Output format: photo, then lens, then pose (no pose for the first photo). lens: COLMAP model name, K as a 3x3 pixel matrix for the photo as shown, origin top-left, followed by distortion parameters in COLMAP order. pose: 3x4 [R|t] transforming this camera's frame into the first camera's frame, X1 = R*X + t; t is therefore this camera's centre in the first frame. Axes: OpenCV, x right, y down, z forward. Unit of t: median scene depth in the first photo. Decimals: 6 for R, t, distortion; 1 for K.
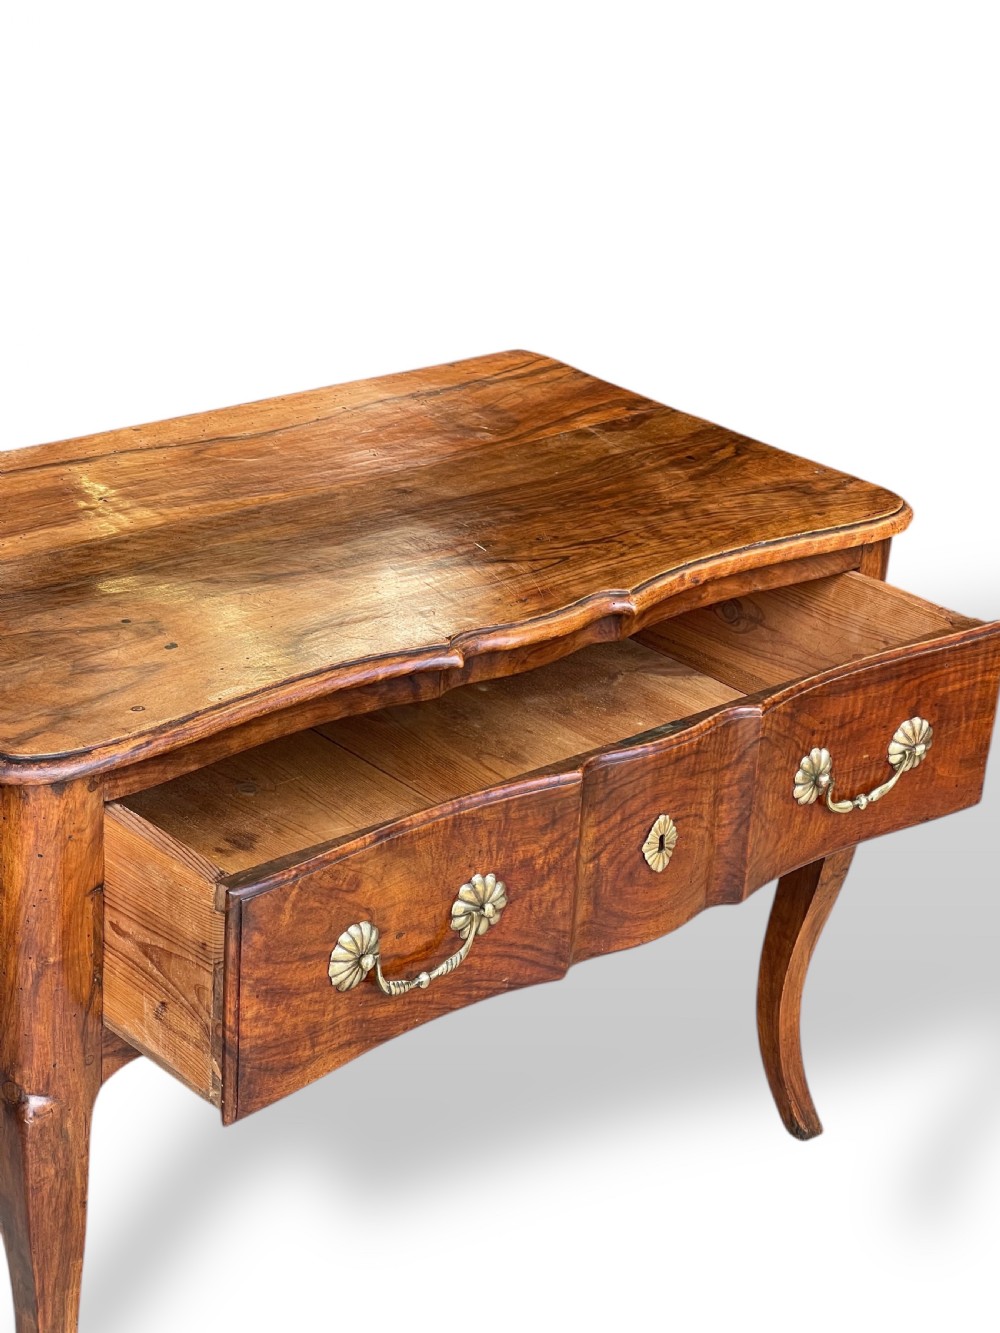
lens RADIAL K [[2460.4, 0, 501.6], [0, 2460.4, 646.8], [0, 0, 1]] dist [0.211489, 0.317449]
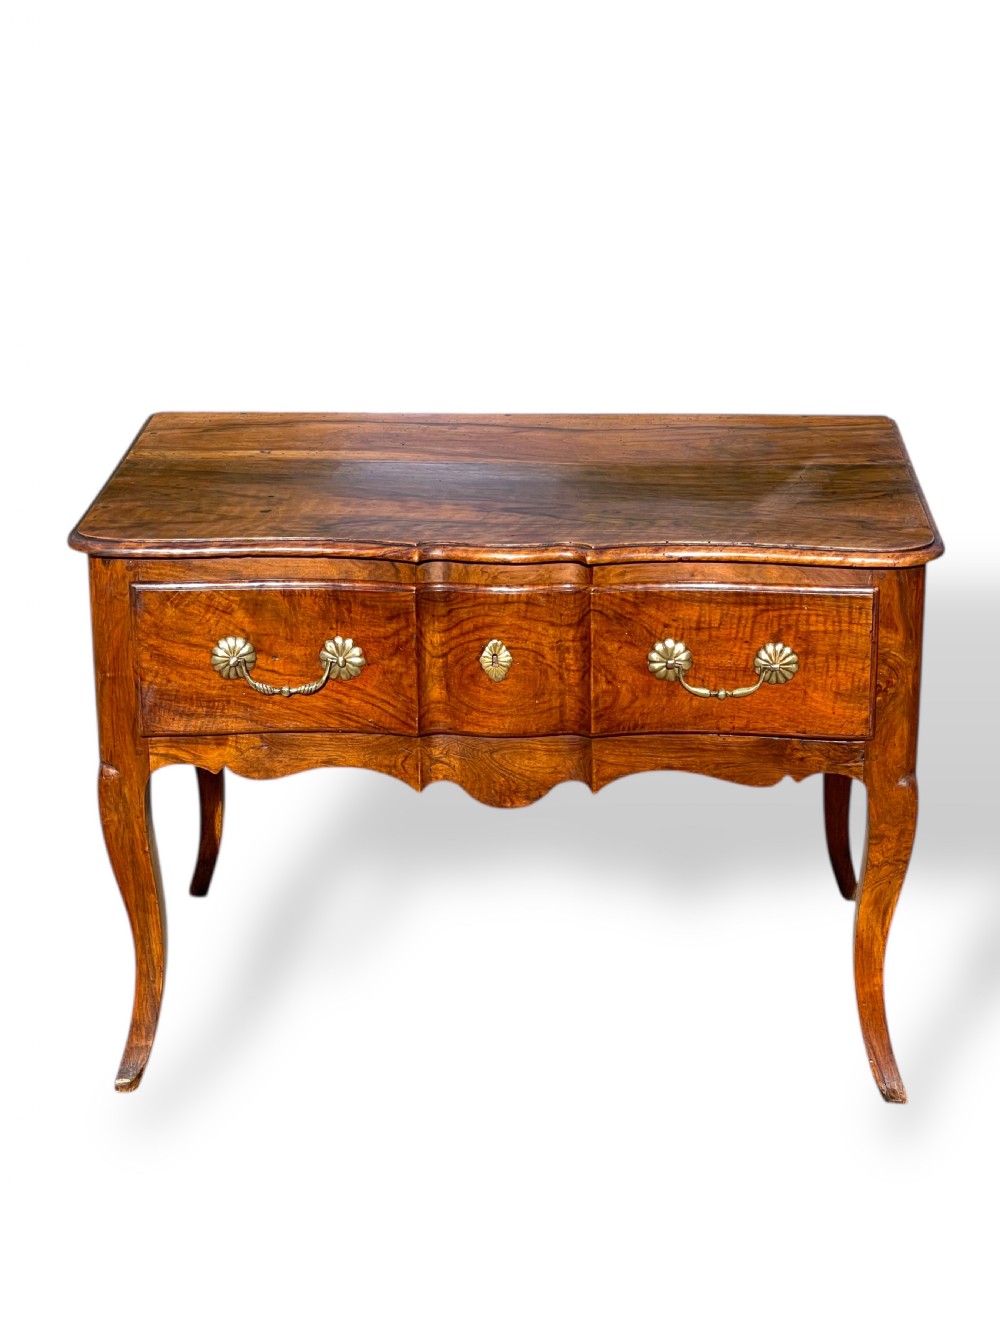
lens RADIAL K [[2409.7, 0, 555.5], [0, 2409.7, 549.2], [0, 0, 1]] dist [0.130363, 0.134249]
pose [[0.722404, 0.159493, -0.672826, 0.961173], [-0.234444, 0.971895, -0.021332, 0.011437], [0.650514, 0.173150, 0.739493, 0.022542]]
